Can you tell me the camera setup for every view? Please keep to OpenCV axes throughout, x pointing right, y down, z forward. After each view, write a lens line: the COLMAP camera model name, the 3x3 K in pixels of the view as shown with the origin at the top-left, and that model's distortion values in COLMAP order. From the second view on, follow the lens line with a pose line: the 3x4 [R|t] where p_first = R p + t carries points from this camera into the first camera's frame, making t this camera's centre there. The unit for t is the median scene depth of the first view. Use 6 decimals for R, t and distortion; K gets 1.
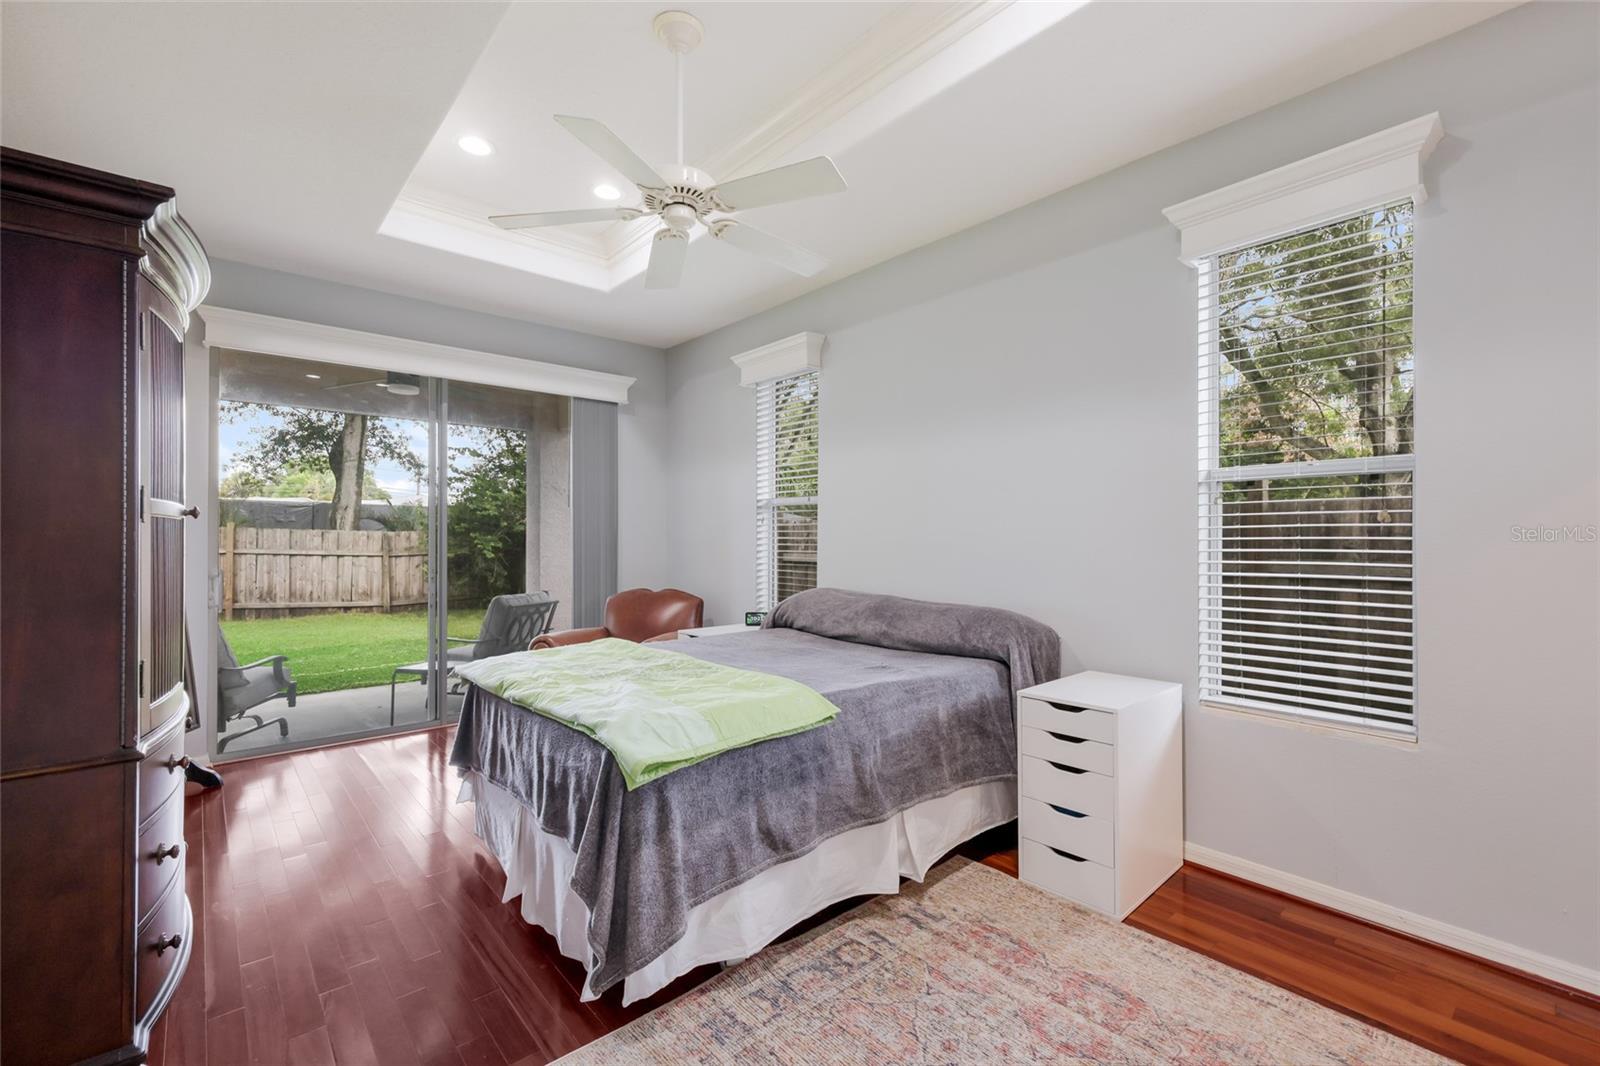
lens RADIAL K [[699.3, 0, 804.1], [0, 699.3, 536.8], [0, 0, 1]] dist [-0.000013, 0.000038]
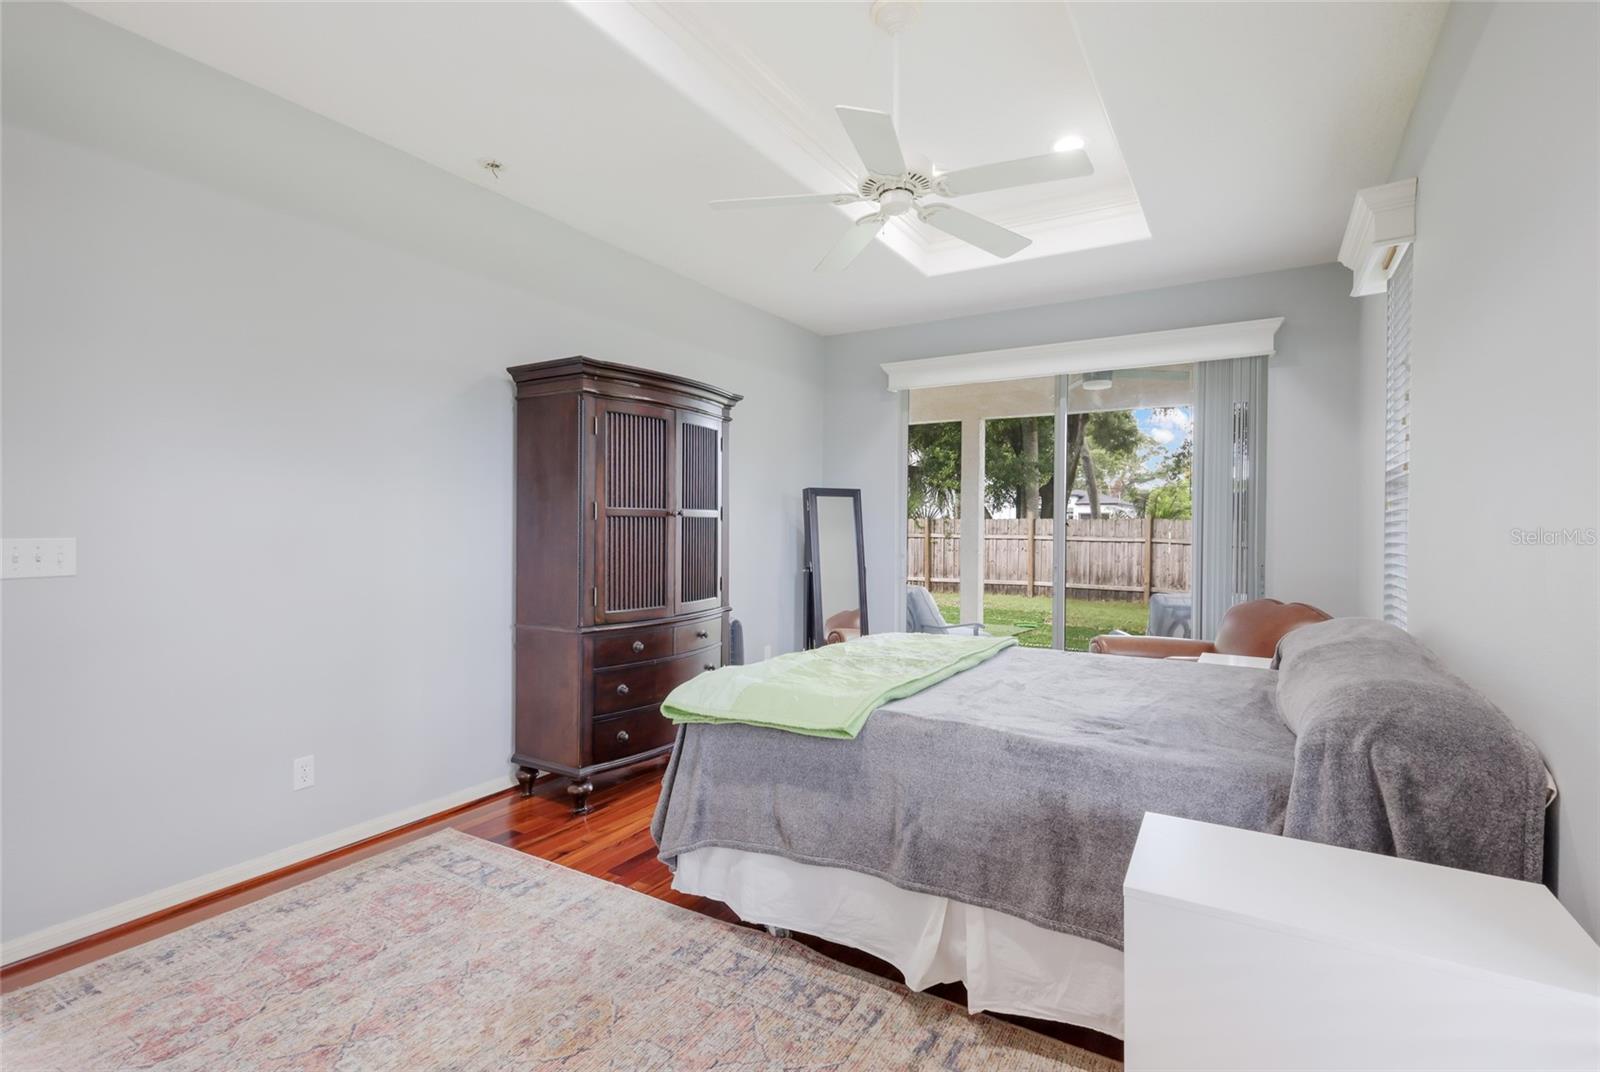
lens RADIAL K [[742.4, 0, 786.9], [0, 742.4, 527.0], [0, 0, 1]] dist [0.002535, 0.000077]
pose [[0.285167, 0.003455, -0.958472, 0.919298], [-0.004299, 0.999988, 0.002325, -0.005821], [0.958468, 0.003458, 0.285179, 0.656457]]
